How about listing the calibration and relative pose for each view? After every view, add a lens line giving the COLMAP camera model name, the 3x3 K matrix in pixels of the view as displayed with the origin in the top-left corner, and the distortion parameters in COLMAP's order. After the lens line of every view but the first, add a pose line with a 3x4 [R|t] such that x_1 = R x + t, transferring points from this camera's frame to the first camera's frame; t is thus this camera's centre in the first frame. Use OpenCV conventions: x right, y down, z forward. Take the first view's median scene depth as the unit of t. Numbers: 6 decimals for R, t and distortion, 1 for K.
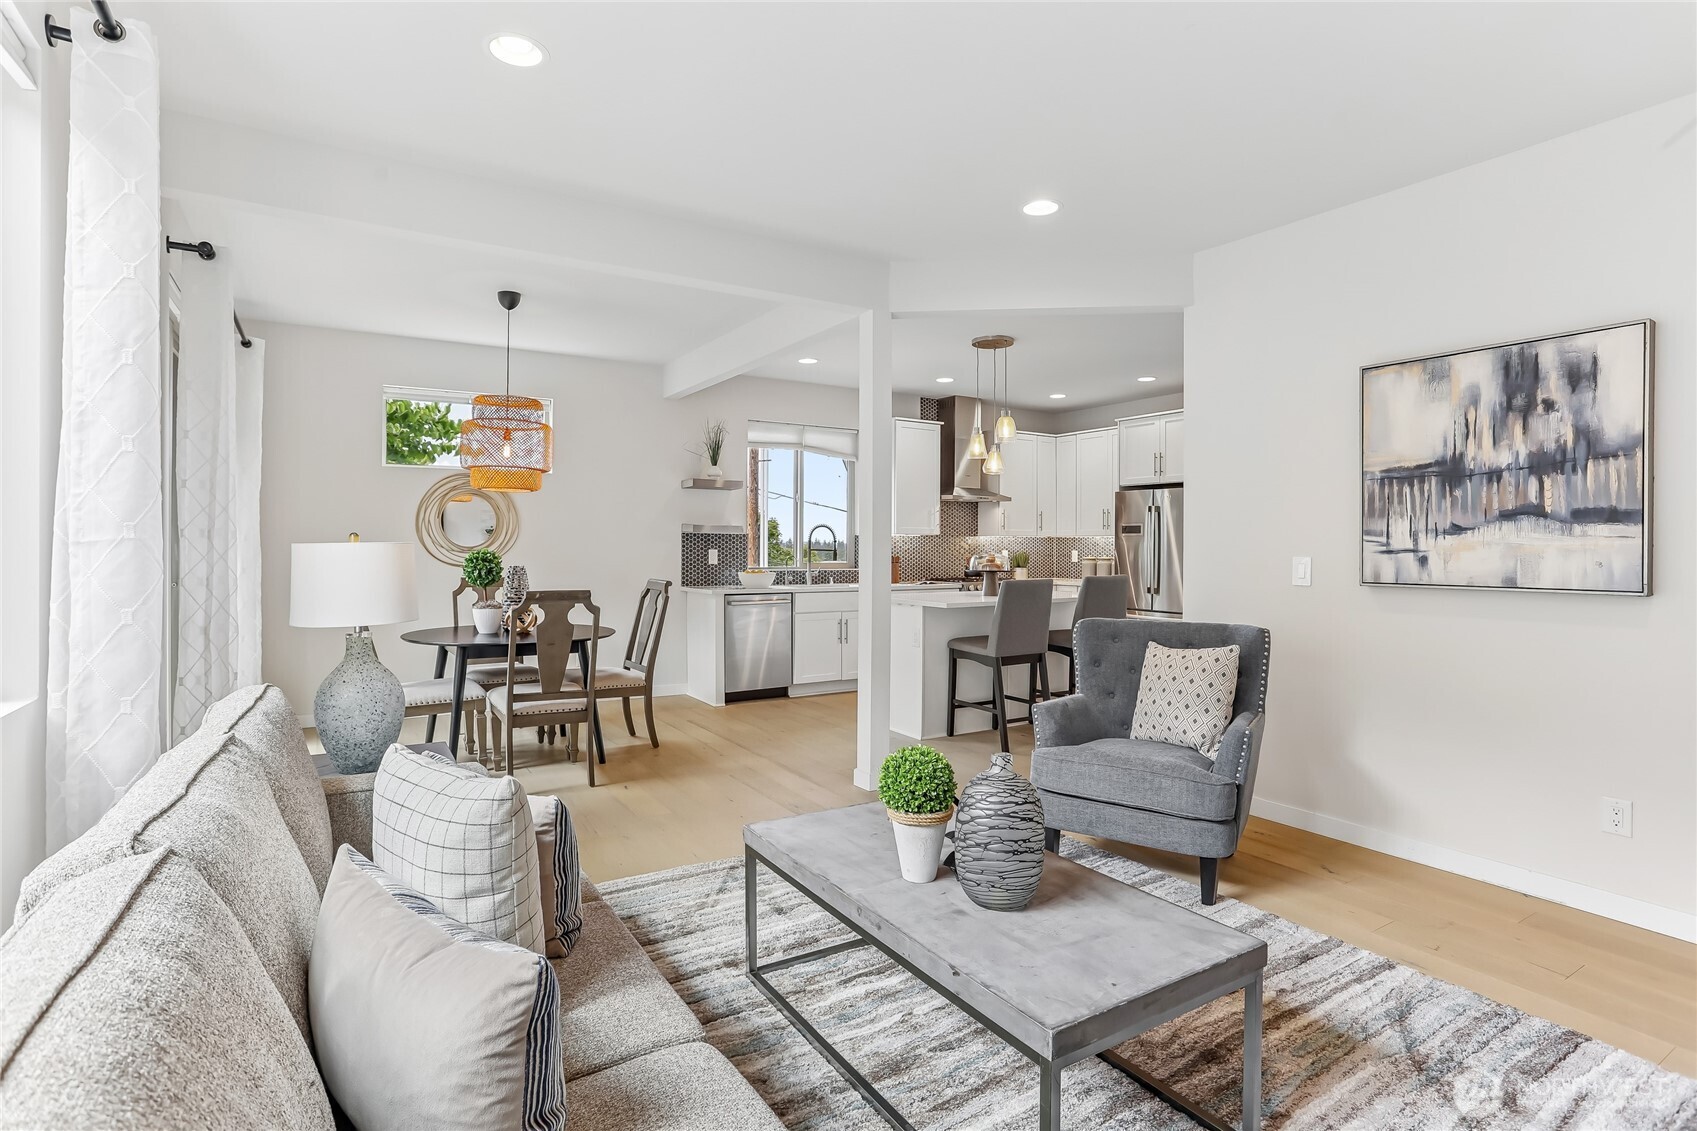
lens RADIAL K [[834.5, 0, 869.3], [0, 834.5, 558.1], [0, 0, 1]] dist [-0.003290, -0.000288]
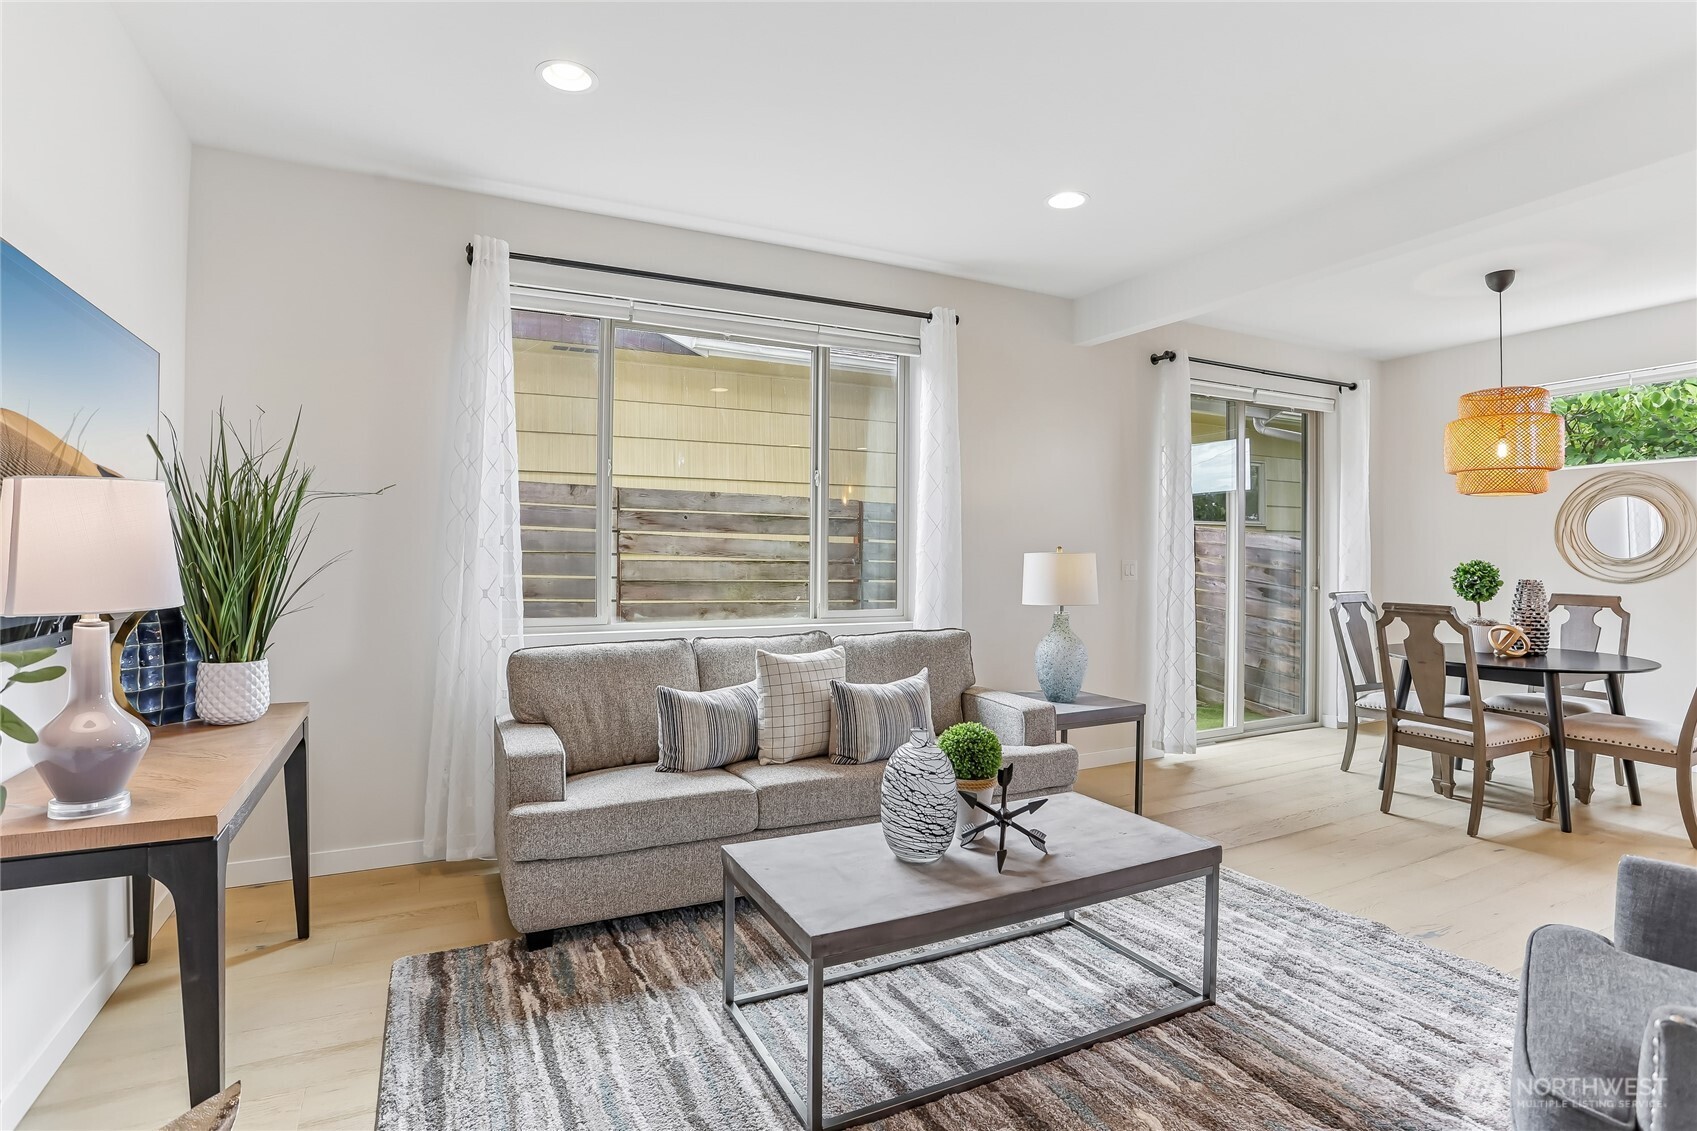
lens RADIAL K [[849.1, 0, 848.5], [0, 849.1, 565.5], [0, 0, 1]] dist [-0.028909, -0.000324]
pose [[-0.114562, 0.000008, -0.993416, 1.099551], [-0.016070, 0.999869, 0.001862, 0.009867], [0.993286, 0.016178, -0.114546, 0.857862]]
